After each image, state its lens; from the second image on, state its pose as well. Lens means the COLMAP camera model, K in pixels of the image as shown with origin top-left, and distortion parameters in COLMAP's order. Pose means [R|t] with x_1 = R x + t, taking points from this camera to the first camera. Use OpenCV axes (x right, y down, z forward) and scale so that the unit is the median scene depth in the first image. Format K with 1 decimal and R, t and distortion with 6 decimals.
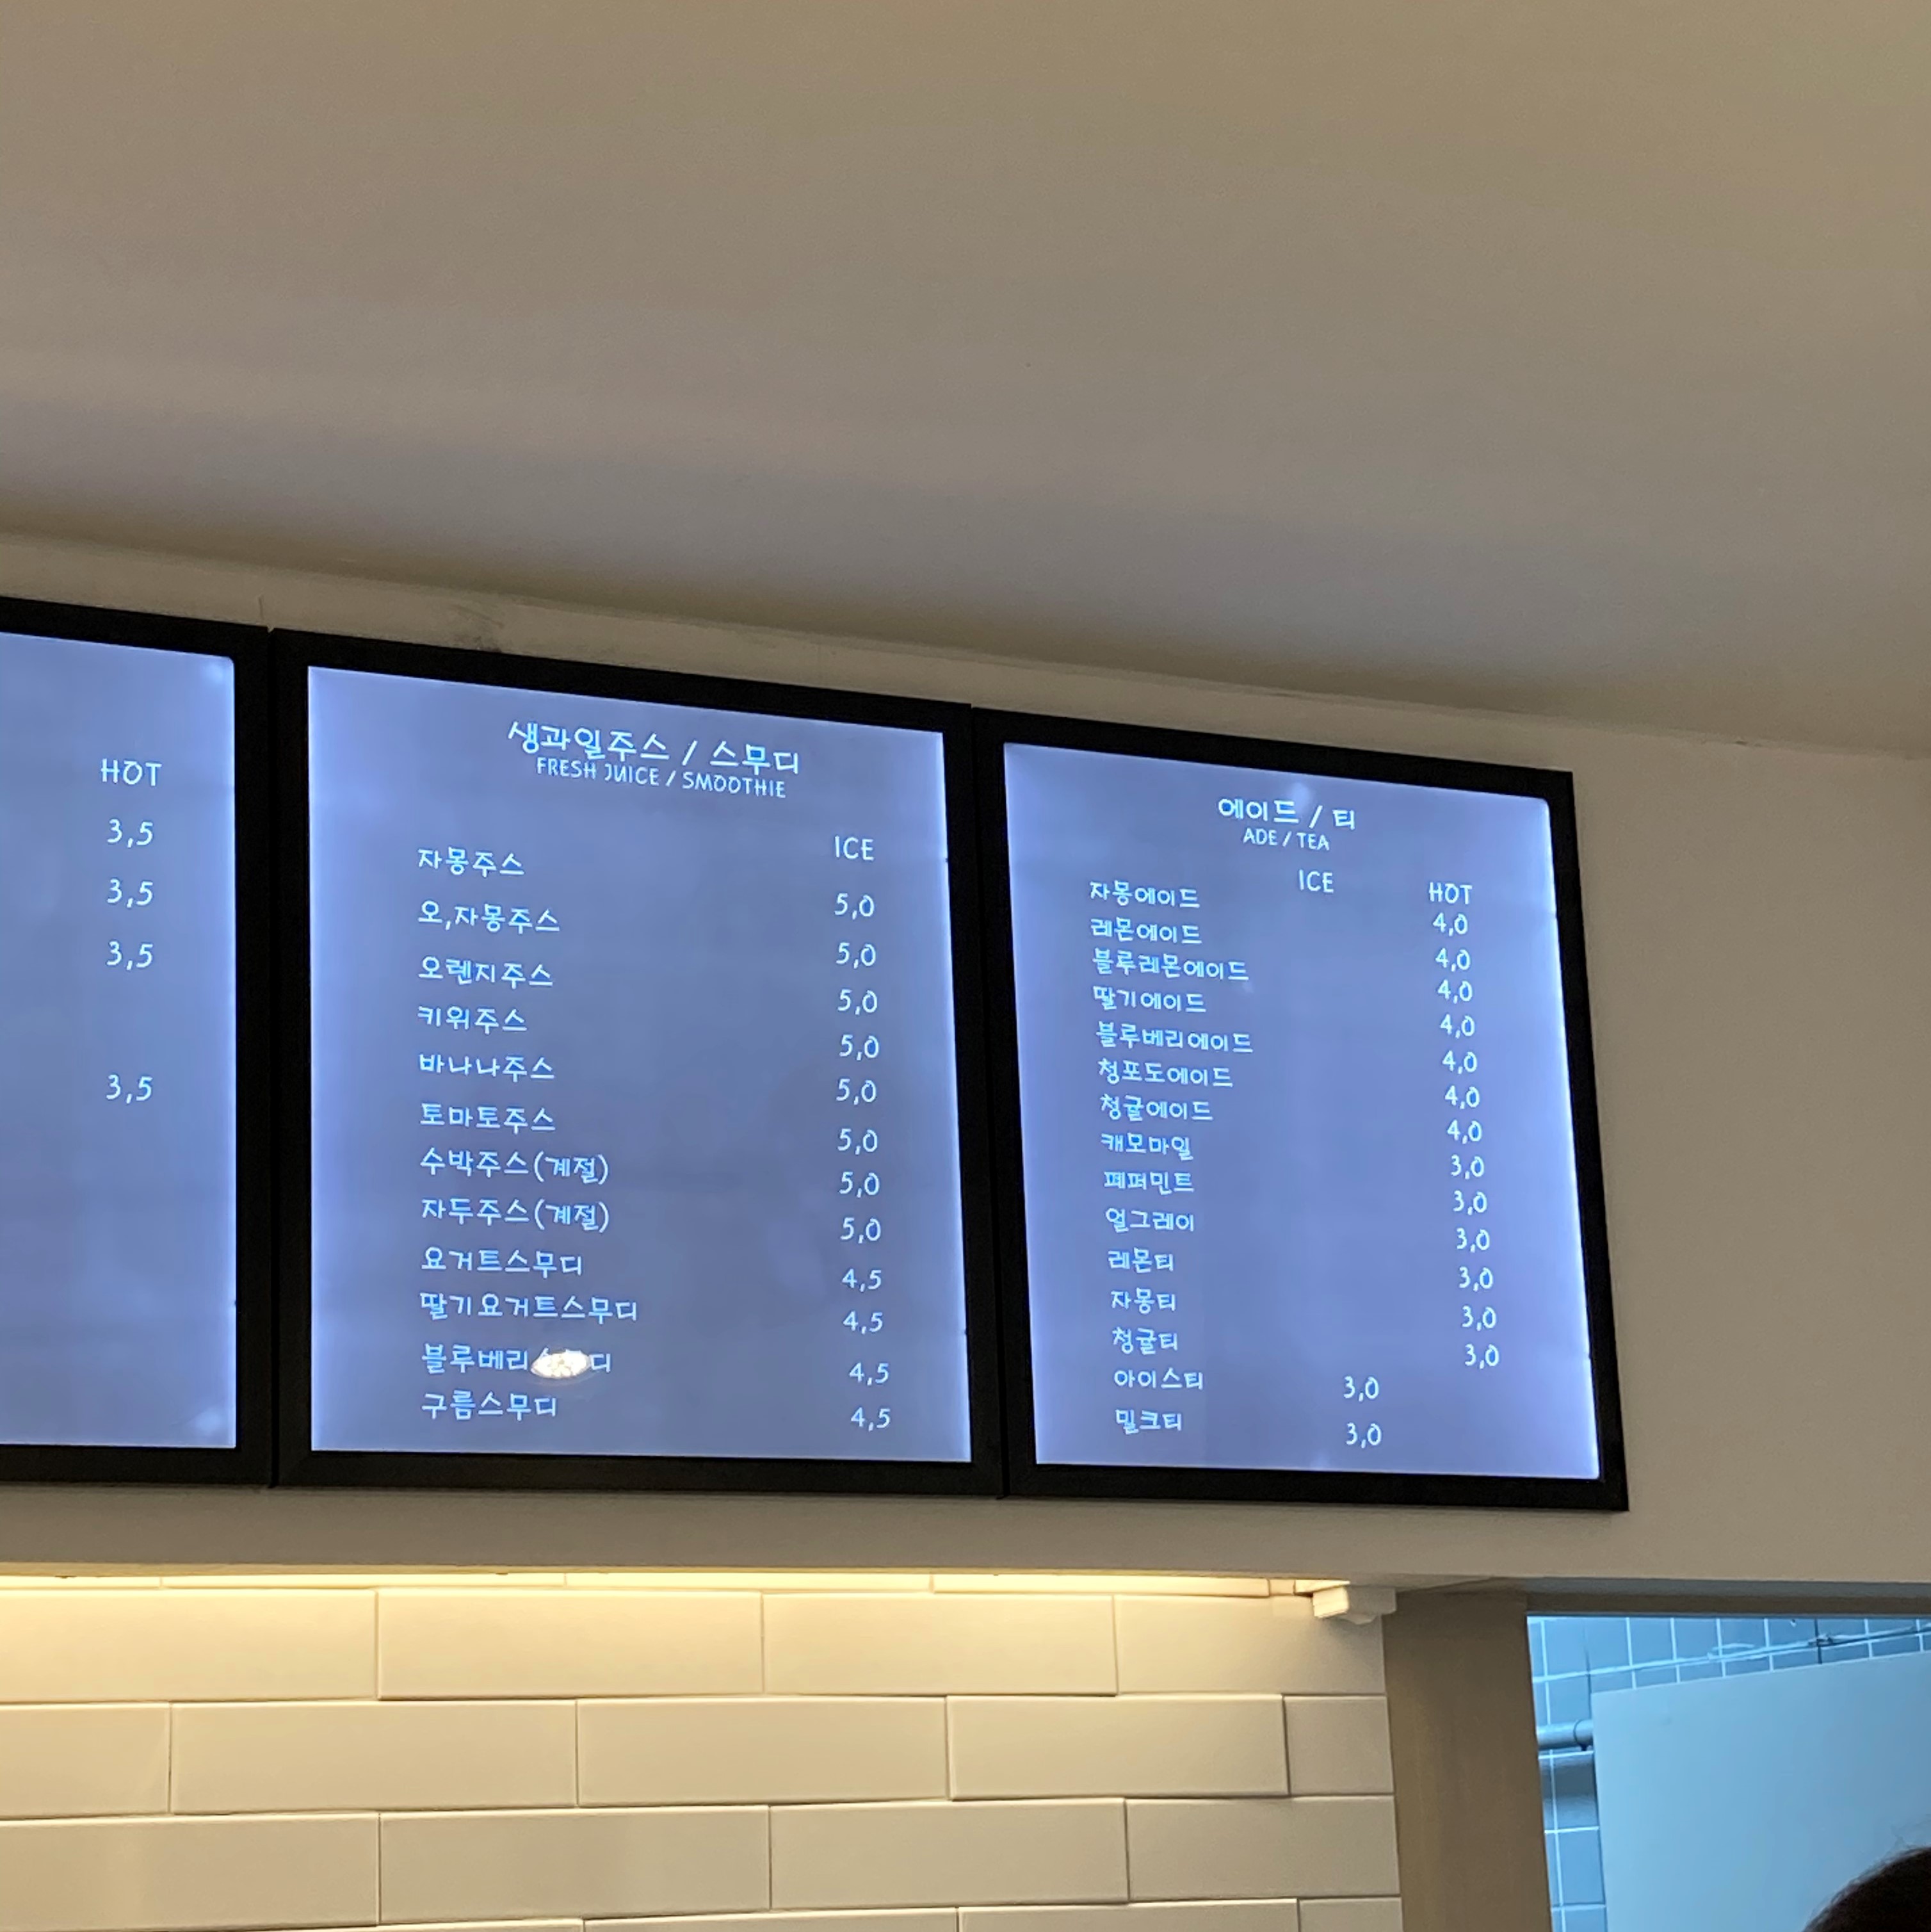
lens RADIAL K [[4869.3, 0, 976.1], [0, 4869.3, 973.3], [0, 0, 1]] dist [0.208675, 0.000000]
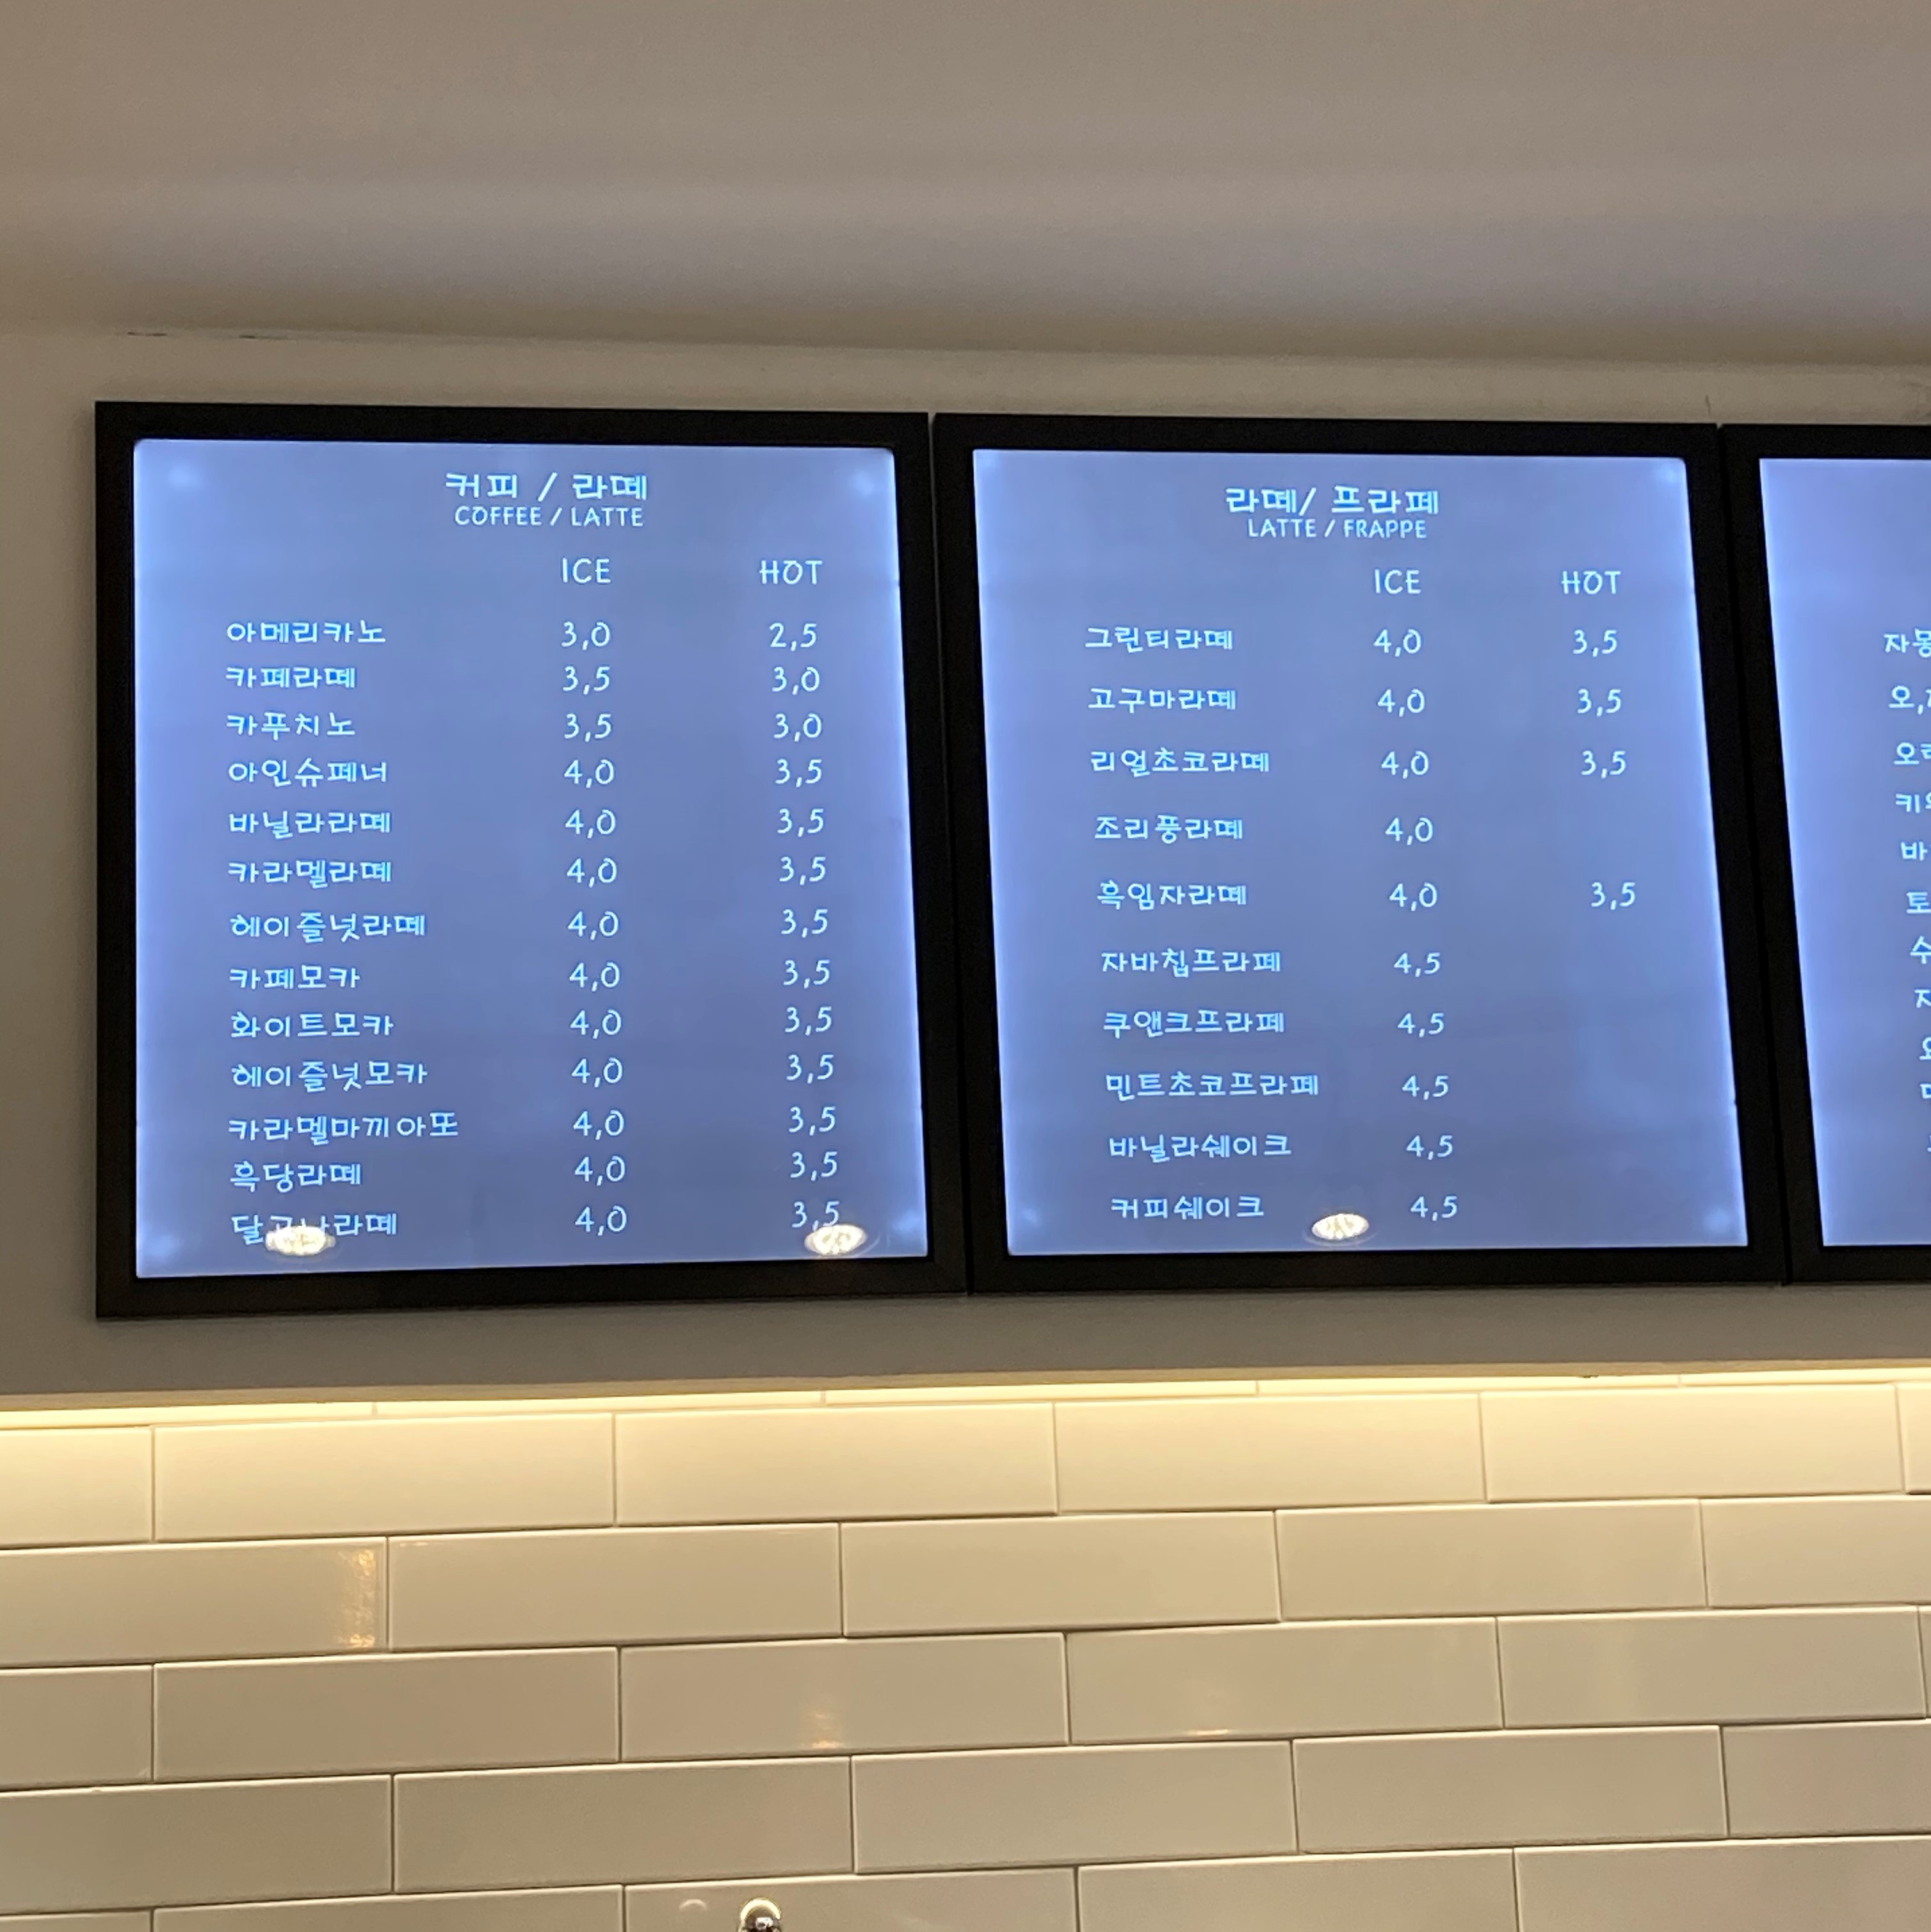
lens RADIAL K [[4869.3, 0, 976.9], [0, 4869.3, 950.2], [0, 0, 1]] dist [0.208675, 0.000000]
pose [[0.953176, -0.058716, -0.296661, 0.151069], [0.069372, 0.997265, 0.025512, 0.011587], [0.294351, -0.044898, 0.954642, 0.082595]]
